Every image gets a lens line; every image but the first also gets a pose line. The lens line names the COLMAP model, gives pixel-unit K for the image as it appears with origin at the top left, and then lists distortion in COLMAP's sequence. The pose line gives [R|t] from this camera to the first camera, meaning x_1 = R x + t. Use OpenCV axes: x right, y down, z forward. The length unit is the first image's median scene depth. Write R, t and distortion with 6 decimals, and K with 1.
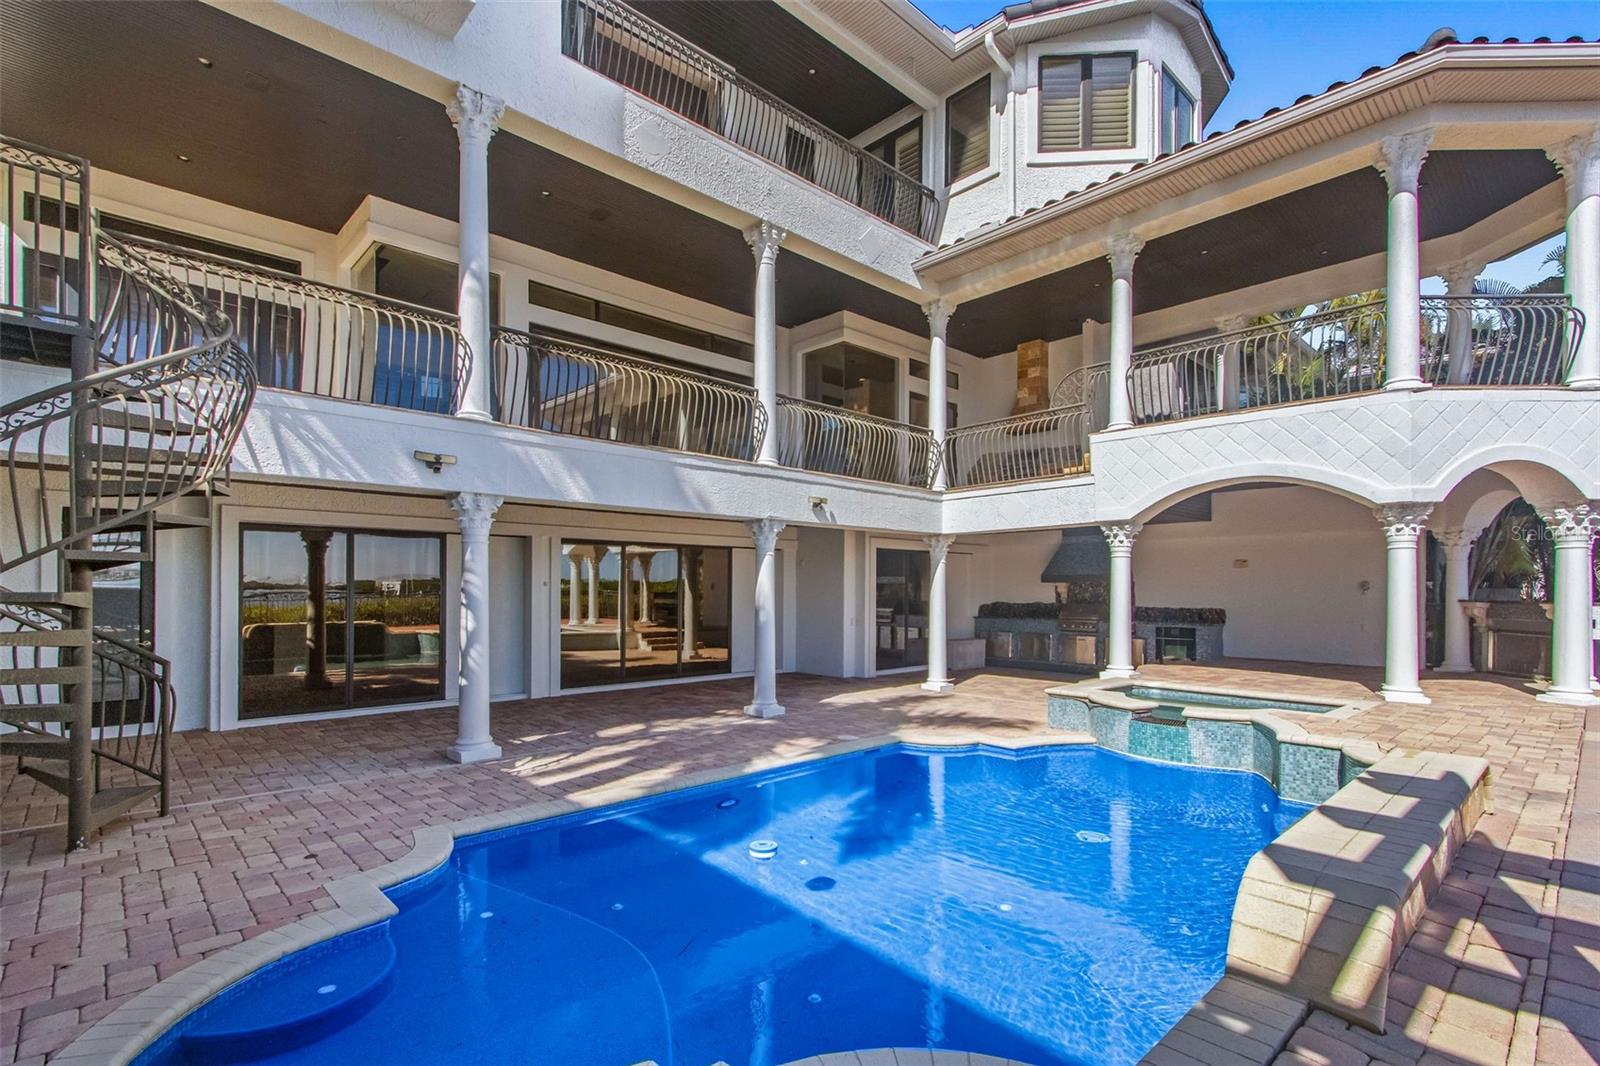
lens RADIAL K [[748.5, 0, 792.4], [0, 748.5, 586.4], [0, 0, 1]] dist [0.003485, -0.000194]
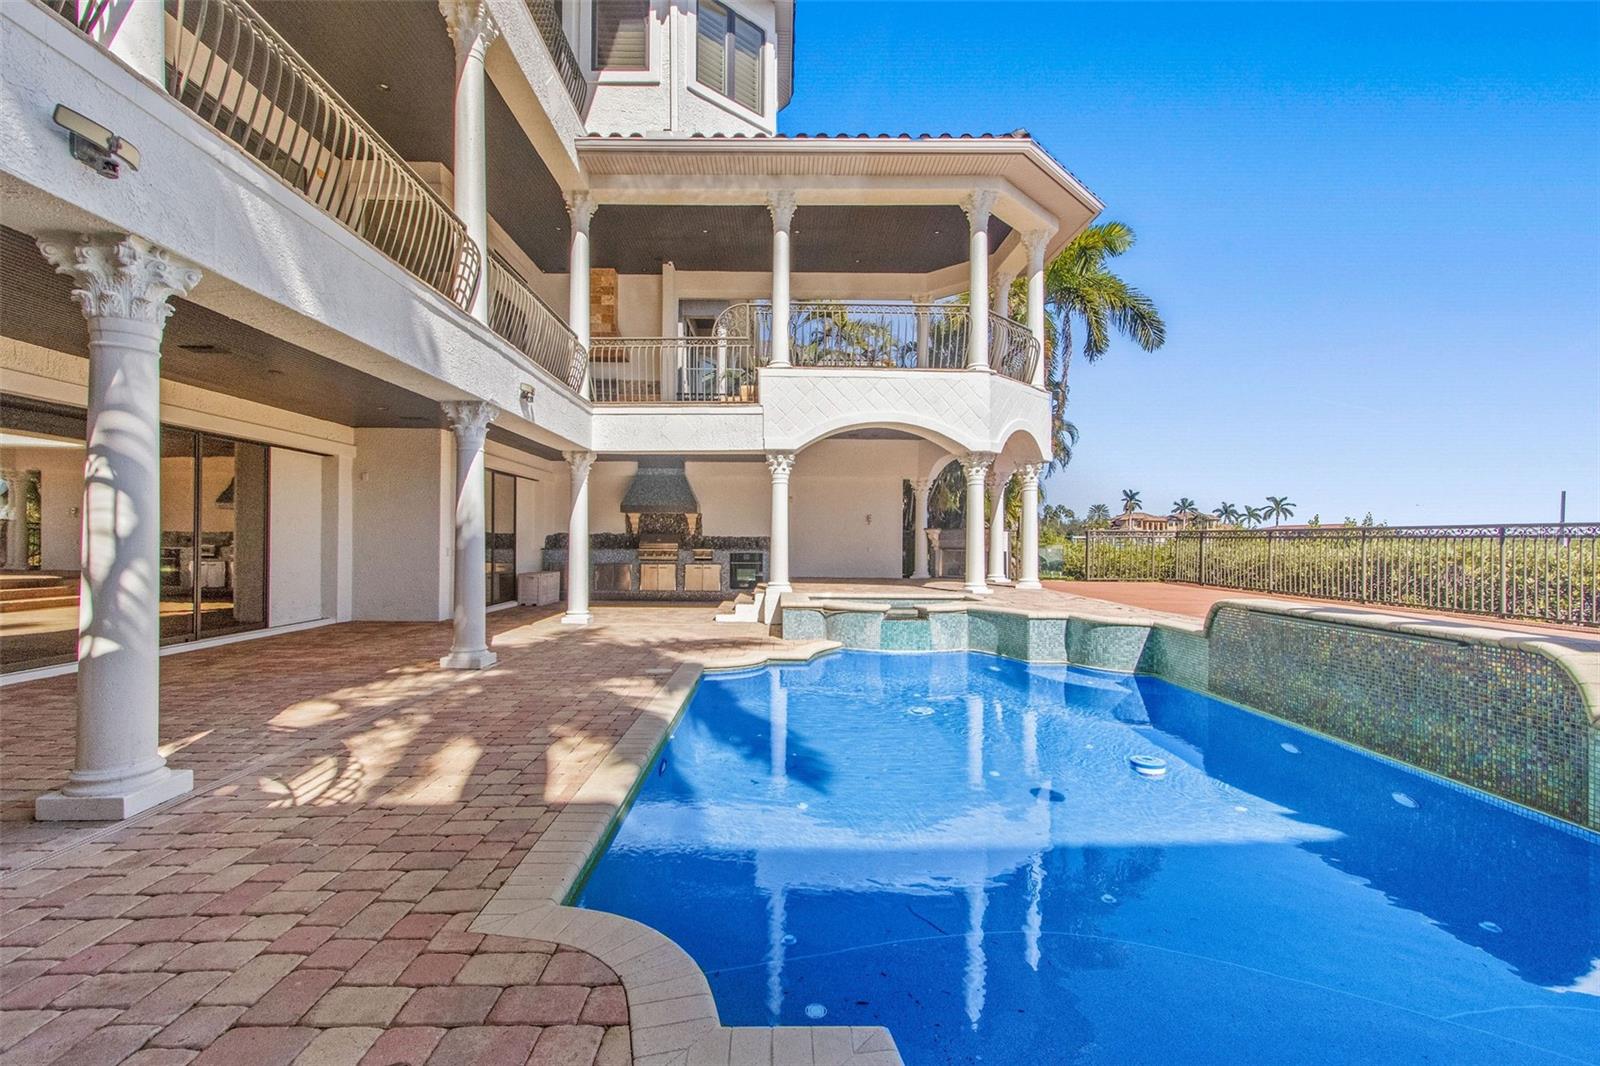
lens RADIAL K [[727.3, 0, 788.9], [0, 727.3, 534.4], [0, 0, 1]] dist [0.009934, 0.000159]
pose [[0.677974, 0.006712, 0.735055, -0.337218], [-0.005159, 0.999977, -0.004373, 0.039915], [-0.735068, -0.000827, 0.677993, 0.263869]]
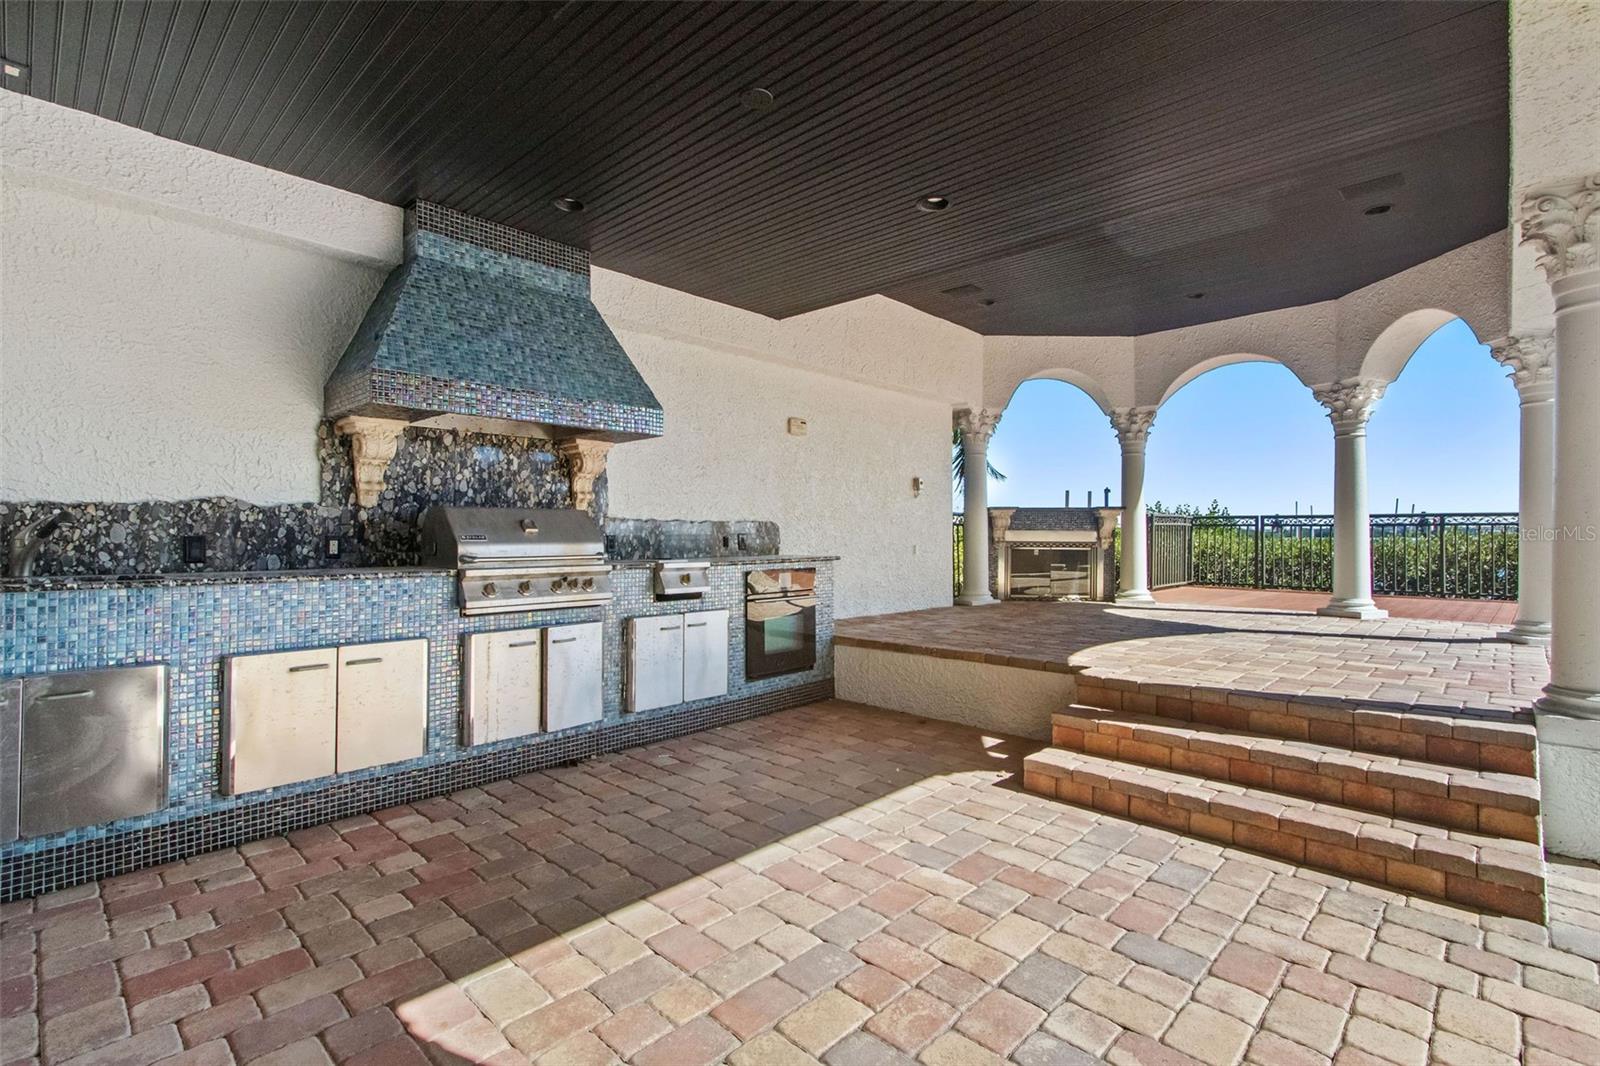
lens RADIAL K [[739.6, 0, 786.3], [0, 739.6, 537.2], [0, 0, 1]] dist [0.003142, 0.000805]
pose [[-0.046140, -0.012994, 0.998850, 0.171201], [-0.006107, 0.999900, 0.012726, 0.043426], [-0.998916, -0.005512, -0.046215, 1.320794]]
